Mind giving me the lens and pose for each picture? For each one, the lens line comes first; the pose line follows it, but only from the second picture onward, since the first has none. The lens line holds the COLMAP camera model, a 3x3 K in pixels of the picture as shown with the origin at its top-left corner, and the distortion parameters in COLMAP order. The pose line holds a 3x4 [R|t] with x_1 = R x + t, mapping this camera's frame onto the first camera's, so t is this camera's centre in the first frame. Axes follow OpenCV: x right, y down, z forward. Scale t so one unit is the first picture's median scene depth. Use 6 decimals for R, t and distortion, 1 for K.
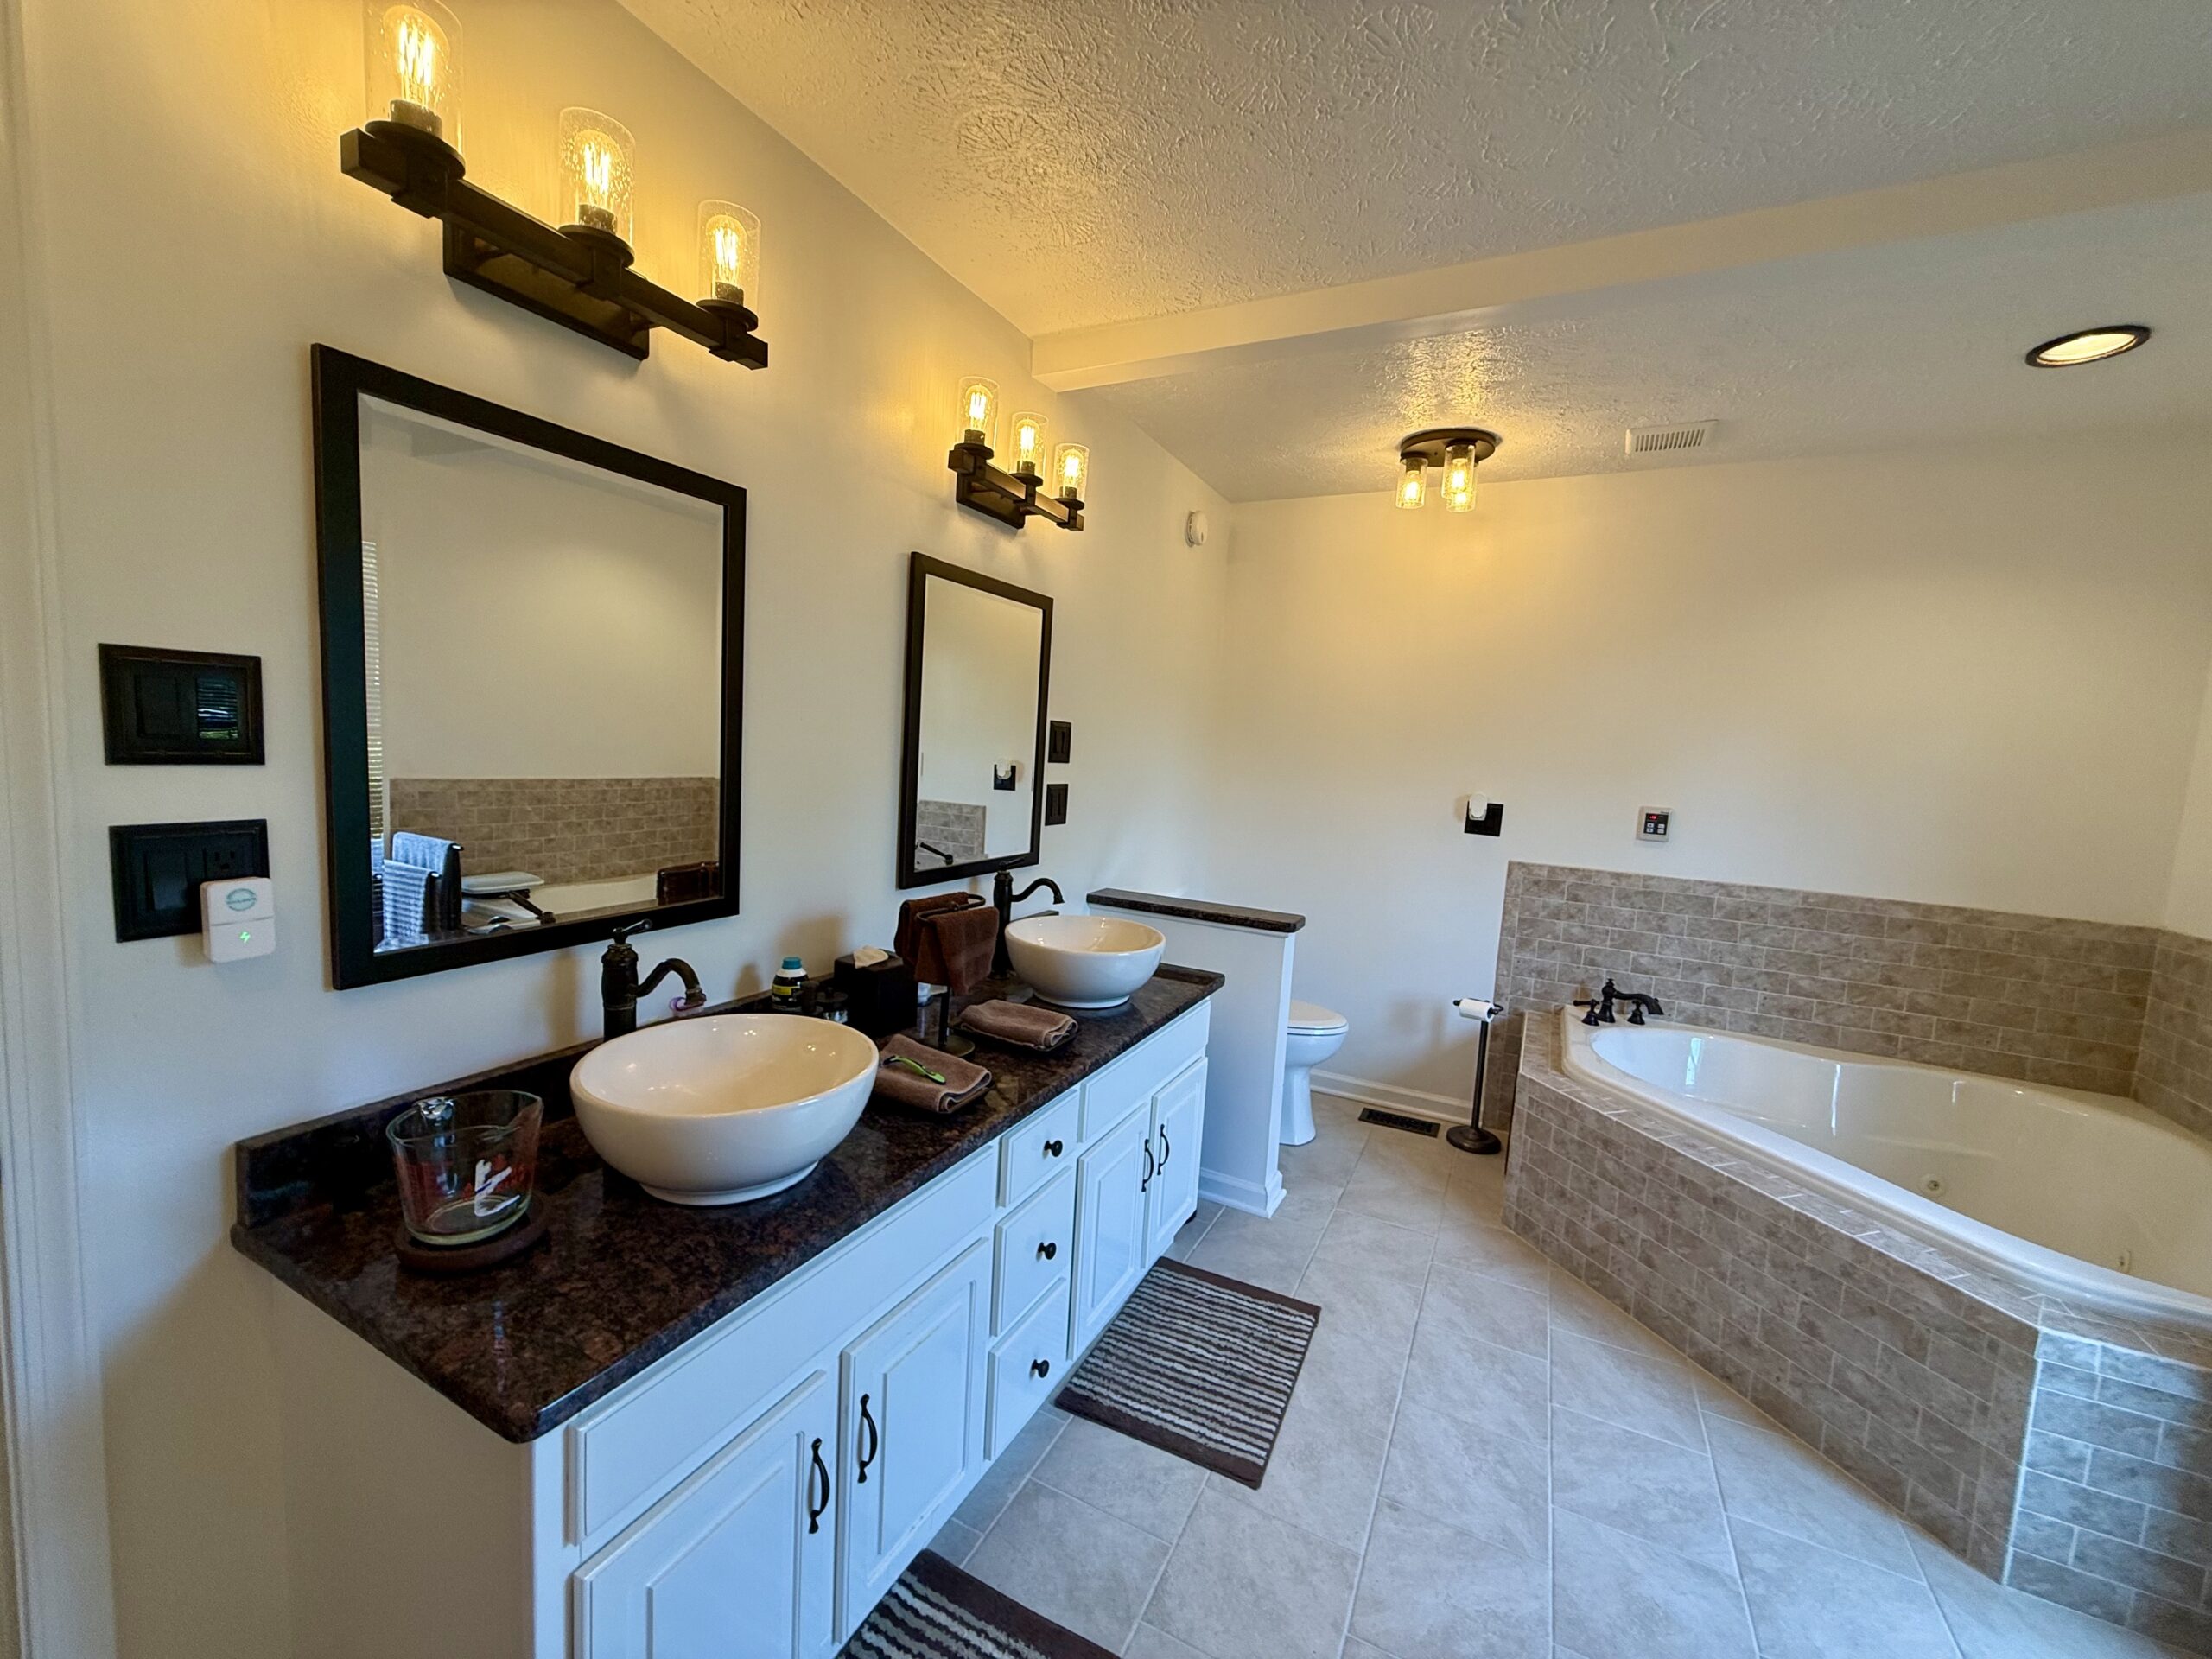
lens RADIAL K [[880.7, 0, 1096.9], [0, 880.7, 829.3], [0, 0, 1]] dist [-0.002228, 0.000744]
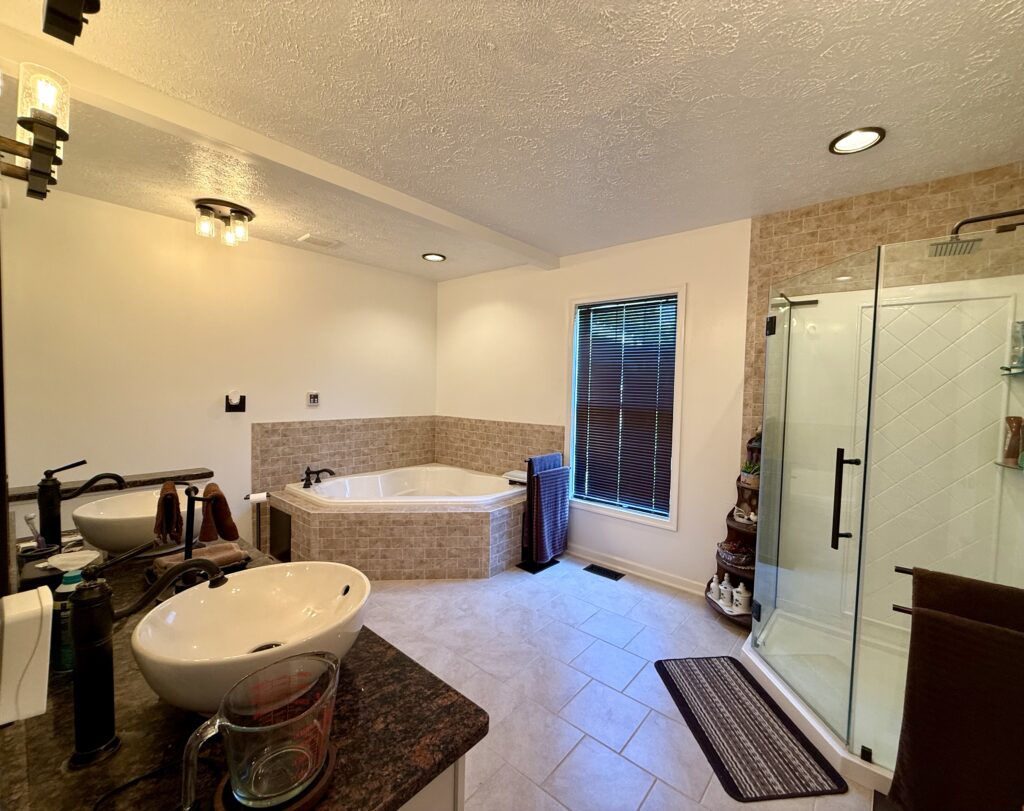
lens RADIAL K [[433.2, 0, 536.6], [0, 433.2, 405.3], [0, 0, 1]] dist [0.001112, 0.000066]
pose [[0.210260, -0.095617, 0.972959, -0.409133], [0.083601, 0.993319, 0.079551, -0.033539], [-0.974065, 0.064614, 0.216849, 0.164691]]
